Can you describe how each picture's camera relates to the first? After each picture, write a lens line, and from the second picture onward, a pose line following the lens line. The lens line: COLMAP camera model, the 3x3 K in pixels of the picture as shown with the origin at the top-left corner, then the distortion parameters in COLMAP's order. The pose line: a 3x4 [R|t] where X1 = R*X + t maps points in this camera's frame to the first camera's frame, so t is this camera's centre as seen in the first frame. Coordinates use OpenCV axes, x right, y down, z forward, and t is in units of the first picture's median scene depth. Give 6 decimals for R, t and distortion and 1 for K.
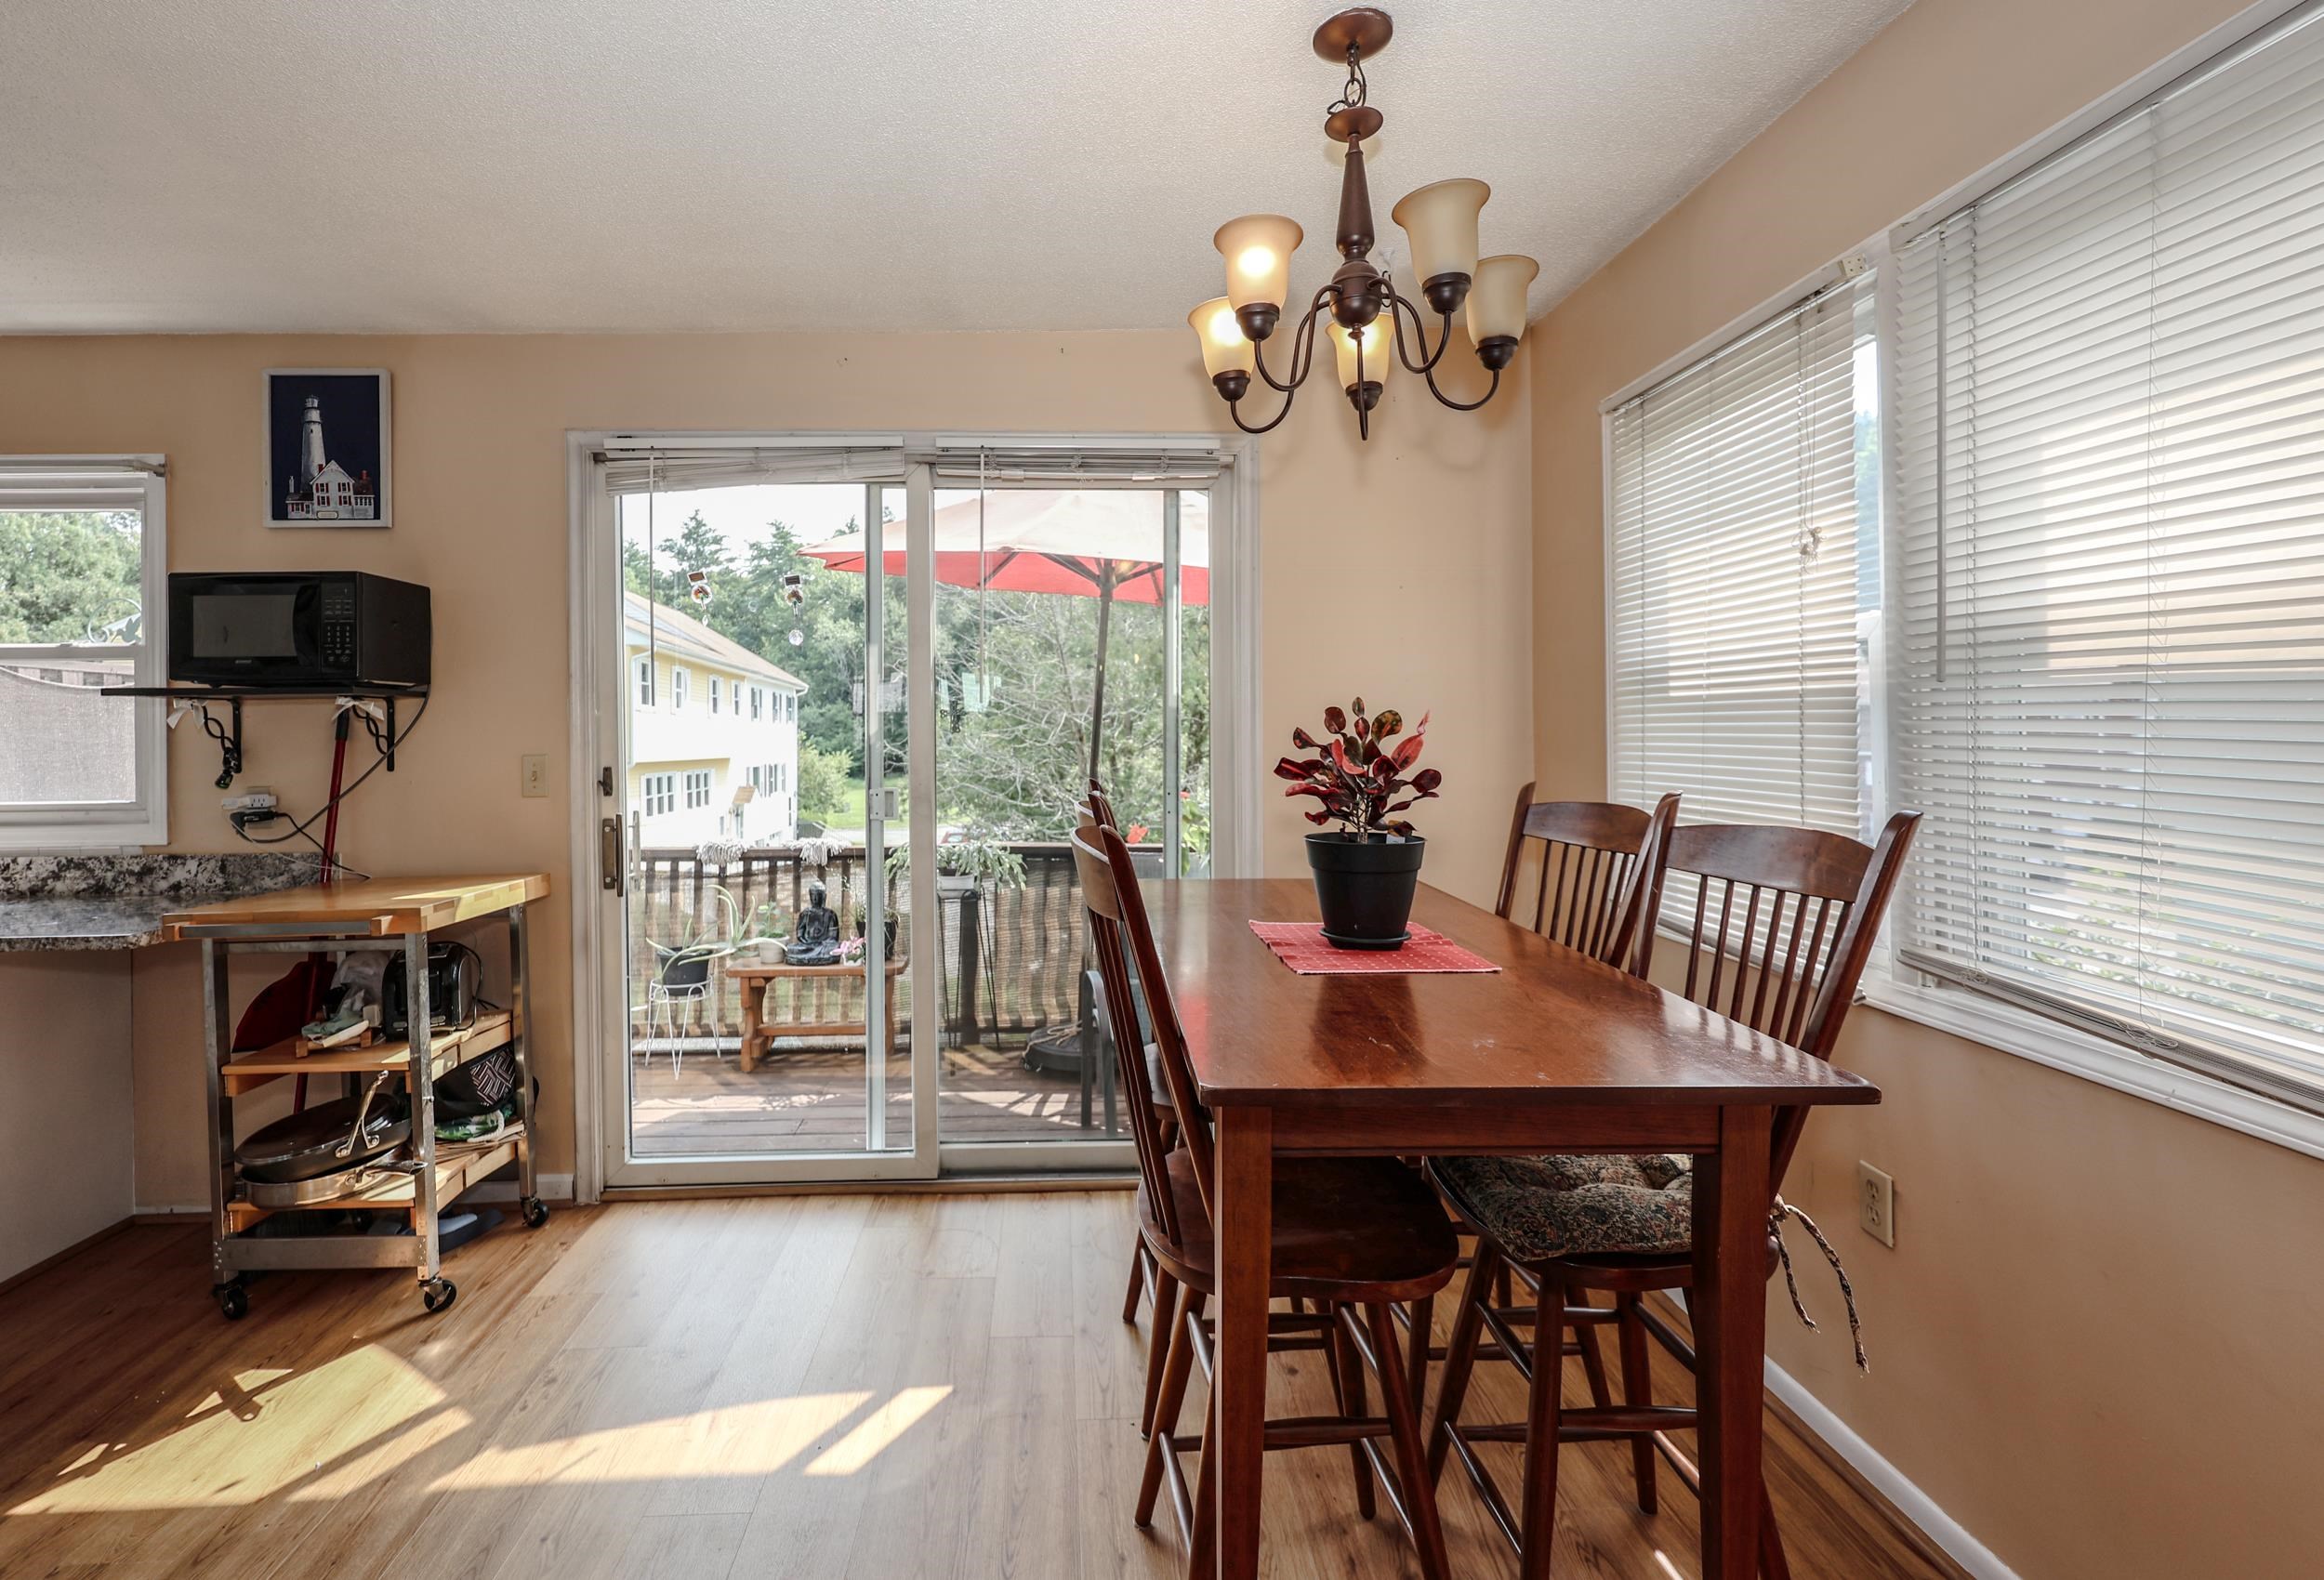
lens RADIAL K [[1050.6, 0, 1089.8], [0, 1050.6, 725.6], [0, 0, 1]] dist [-0.001318, -0.001263]
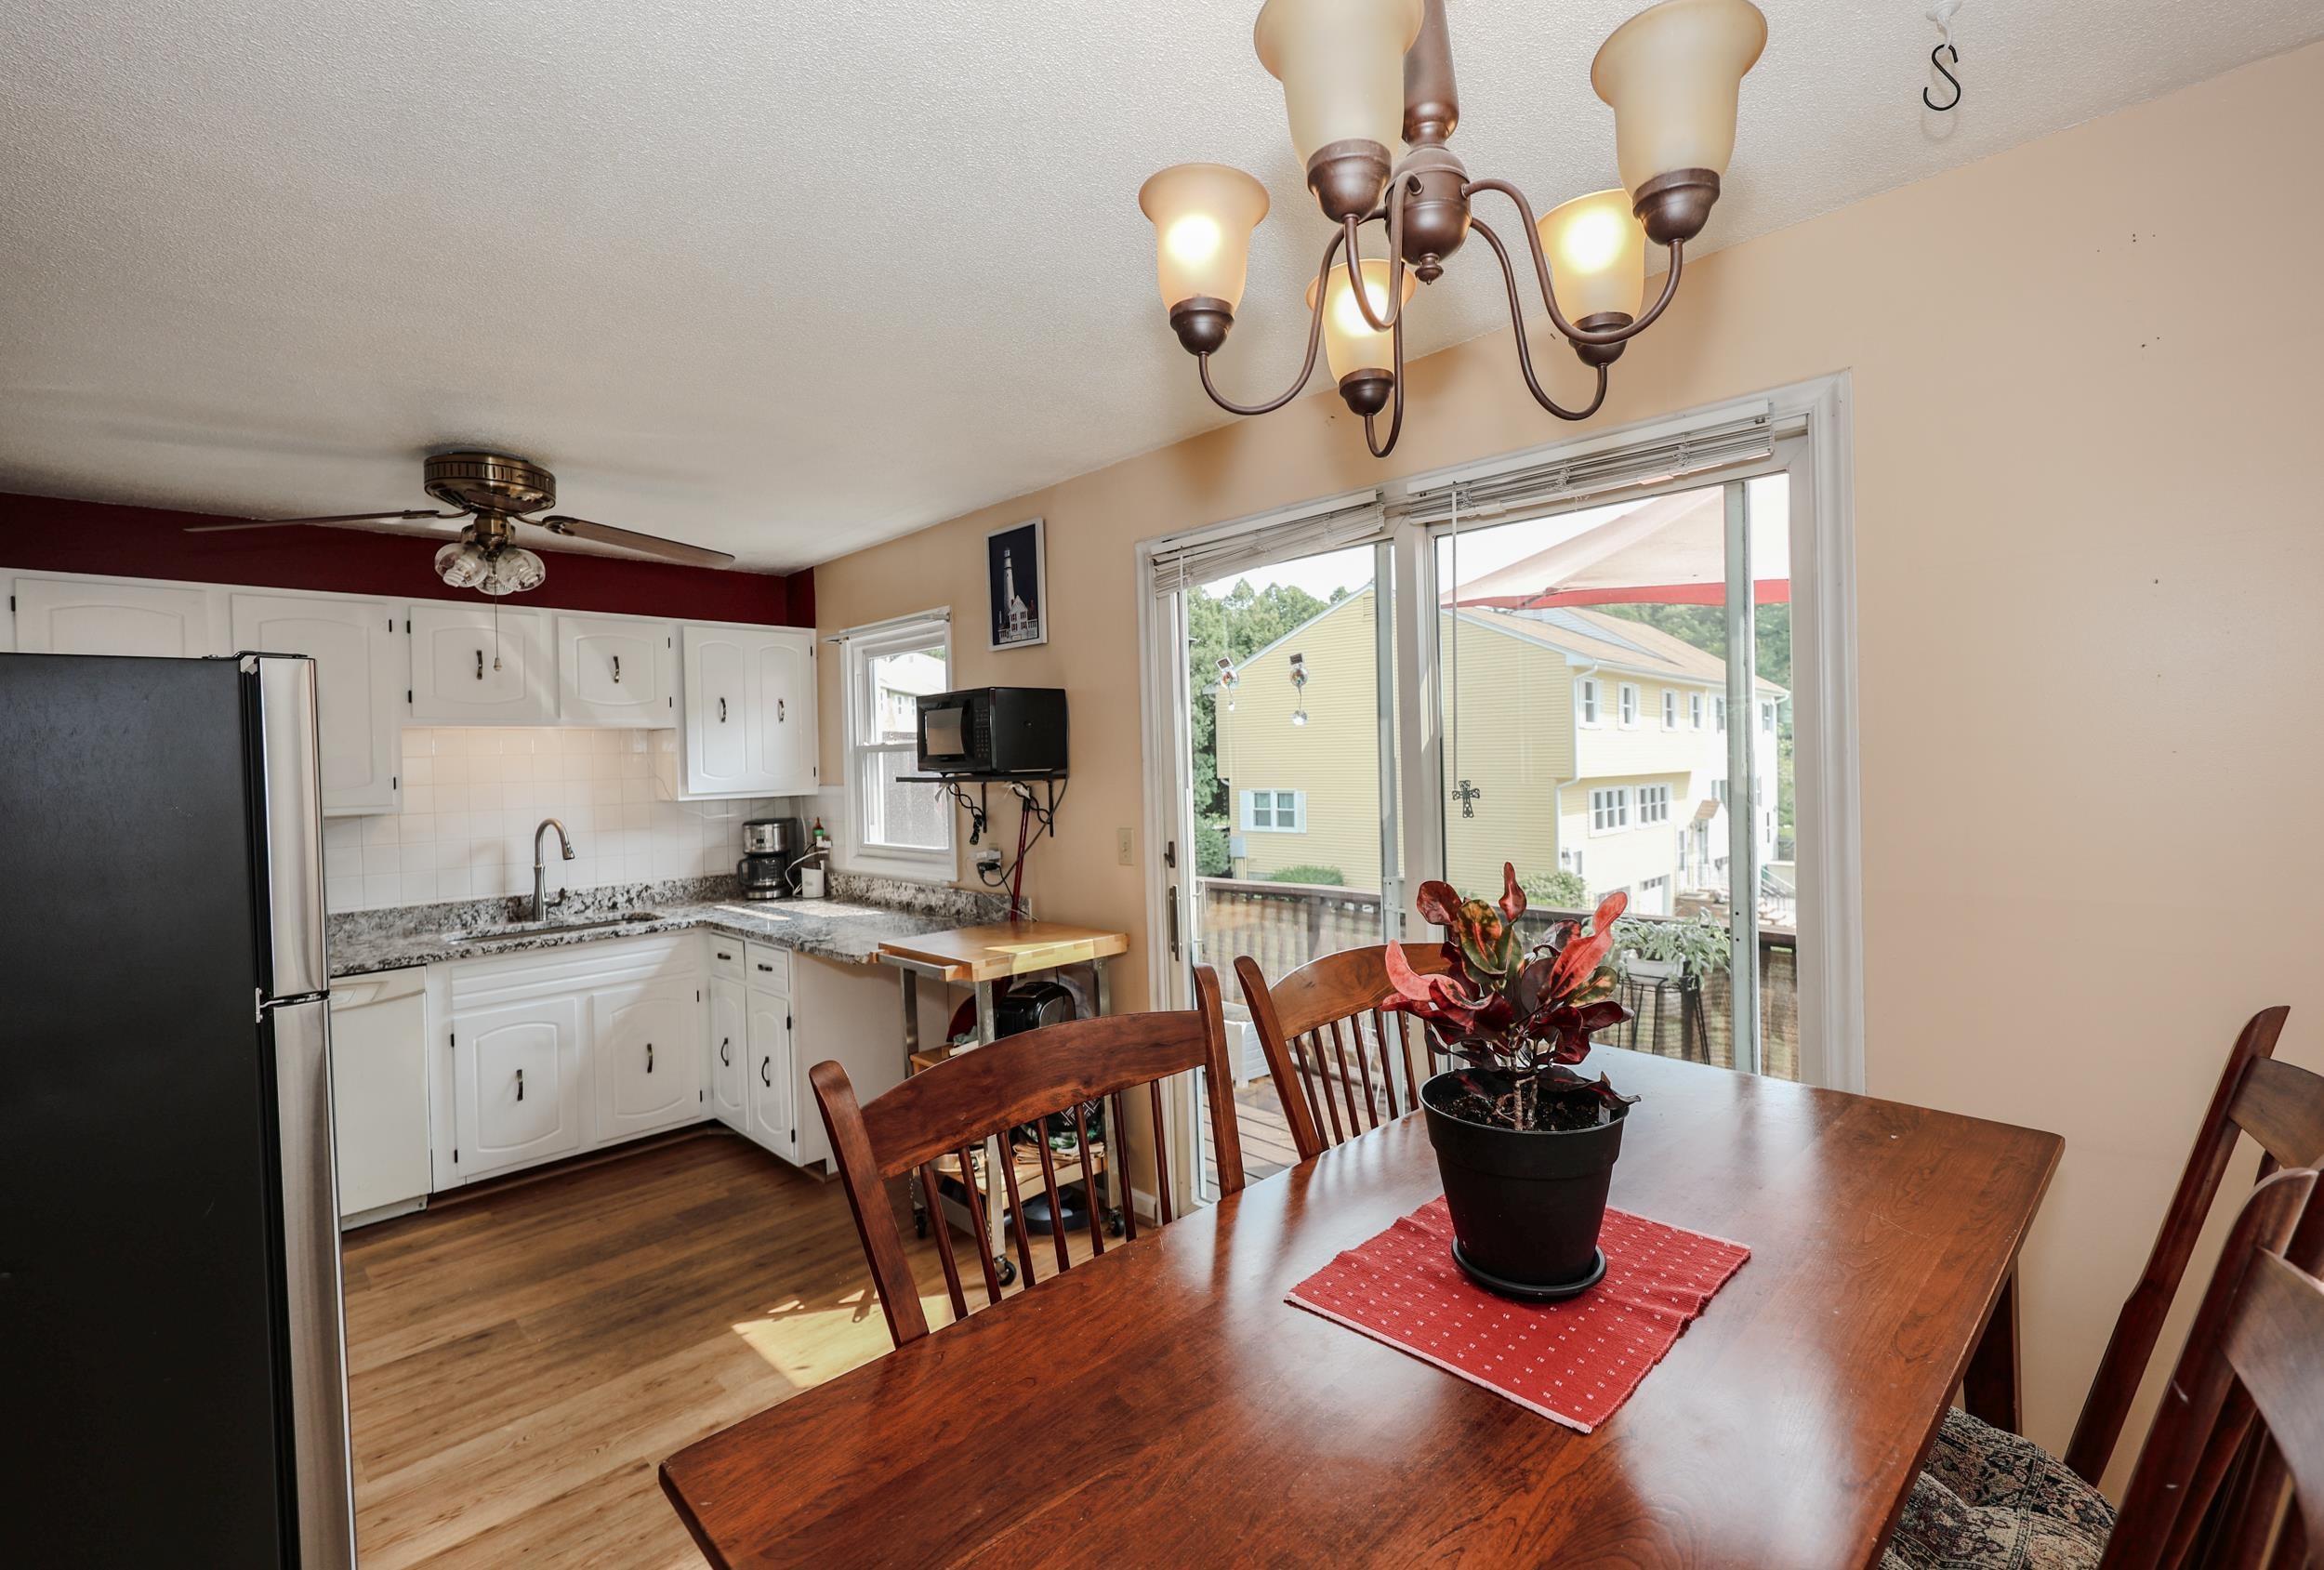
lens RADIAL K [[1014.8, 0, 1199.9], [0, 1014.8, 759.6], [0, 0, 1]] dist [0.001733, -0.000191]
pose [[0.688418, -0.005476, -0.725294, 0.368958], [0.023605, 0.999611, 0.014858, -0.068245], [0.724930, -0.027349, 0.688279, 0.318509]]
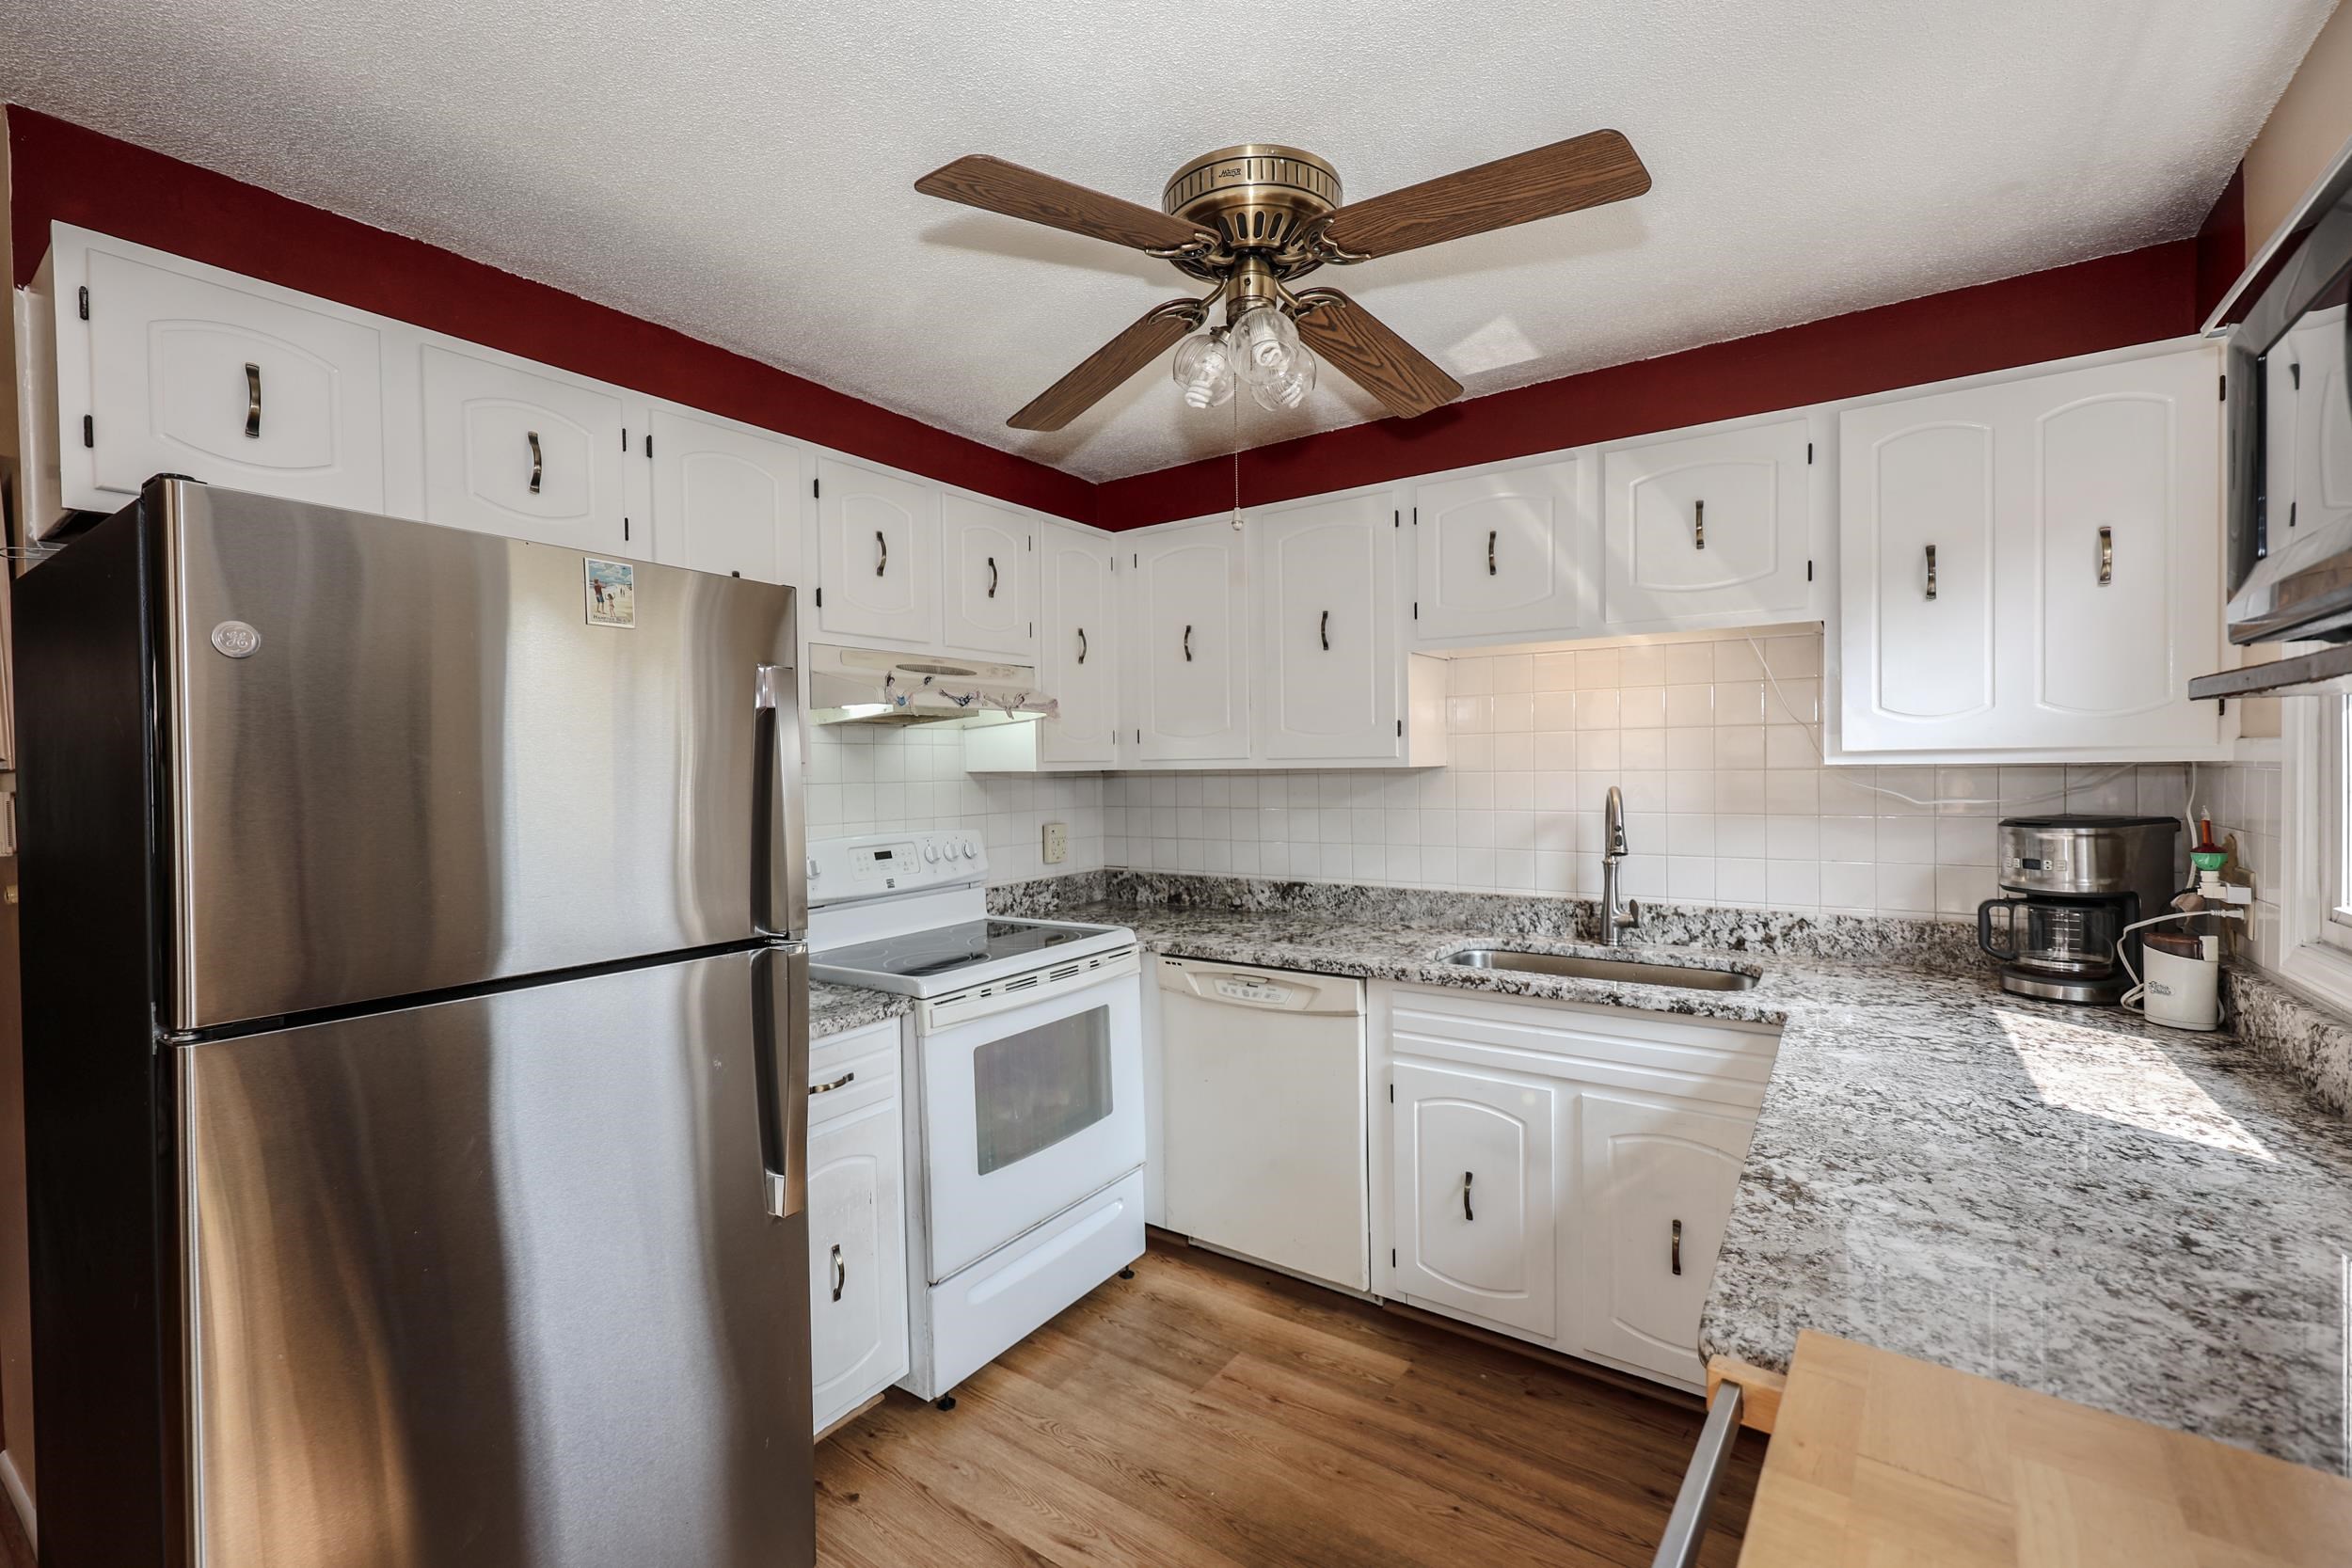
lens RADIAL K [[984.7, 0, 1163.2], [0, 984.7, 780.5], [0, 0, 1]] dist [0.000102, -0.000044]
pose [[-0.607542, 0.034333, -0.793545, -0.423252], [0.026751, 0.999383, 0.022757, -0.018059], [0.793837, -0.007402, -0.608086, 0.889292]]
